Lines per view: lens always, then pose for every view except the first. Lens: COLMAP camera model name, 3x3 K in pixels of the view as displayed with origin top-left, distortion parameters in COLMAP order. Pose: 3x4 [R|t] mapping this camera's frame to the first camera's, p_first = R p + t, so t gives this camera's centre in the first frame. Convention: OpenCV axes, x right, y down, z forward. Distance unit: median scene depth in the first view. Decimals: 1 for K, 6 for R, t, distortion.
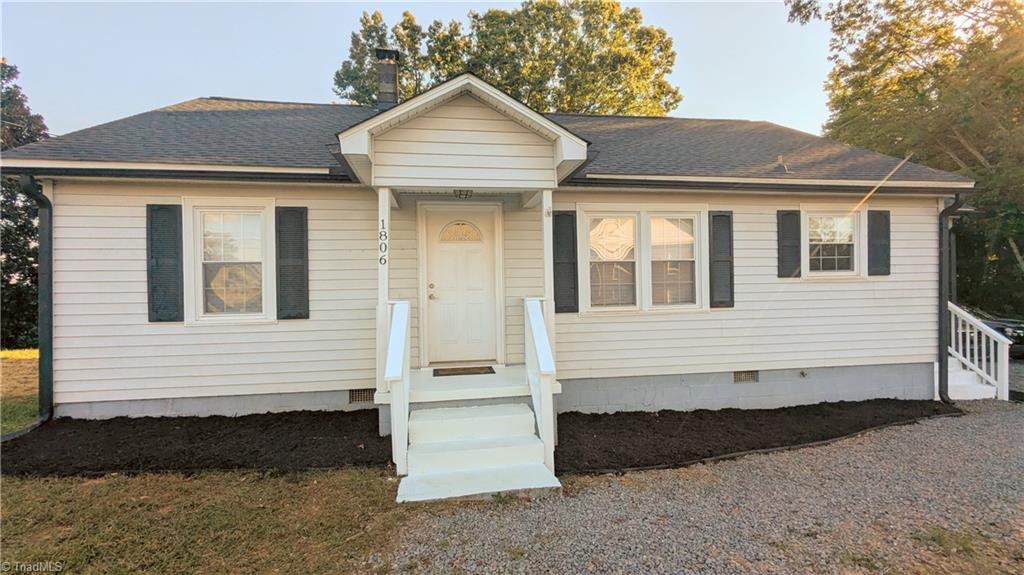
lens RADIAL K [[471.7, 0, 512.0], [0, 471.7, 287.5], [0, 0, 1]] dist [-0.001032, -0.000211]
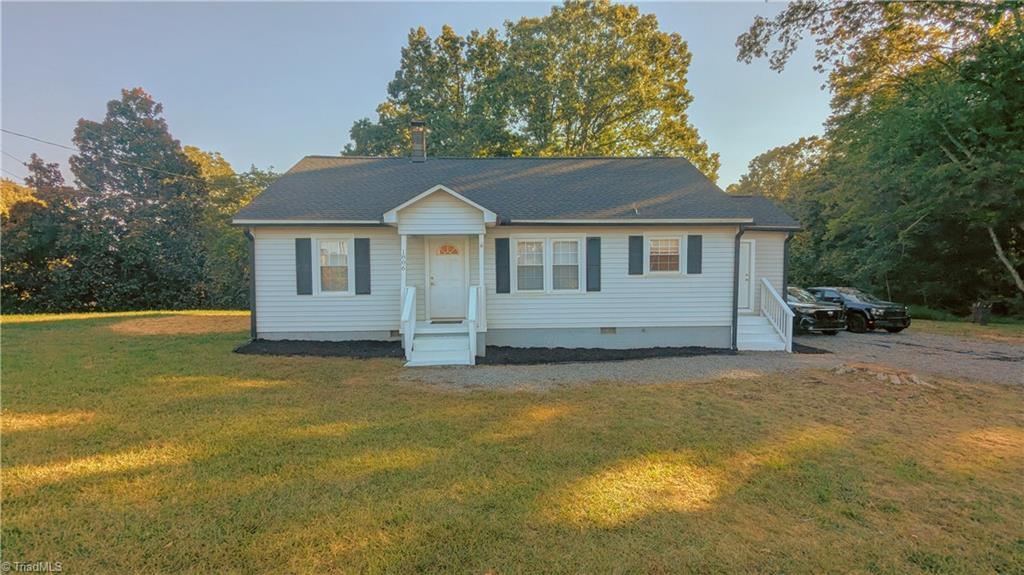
lens RADIAL K [[471.7, 0, 512.0], [0, 471.7, 287.5], [0, 0, 1]] dist [-0.001032, -0.000211]
pose [[0.994120, 0.012863, -0.107519, 0.329735], [-0.007741, 0.998821, 0.047924, -0.054885], [0.108009, -0.046810, 0.993047, -0.798137]]
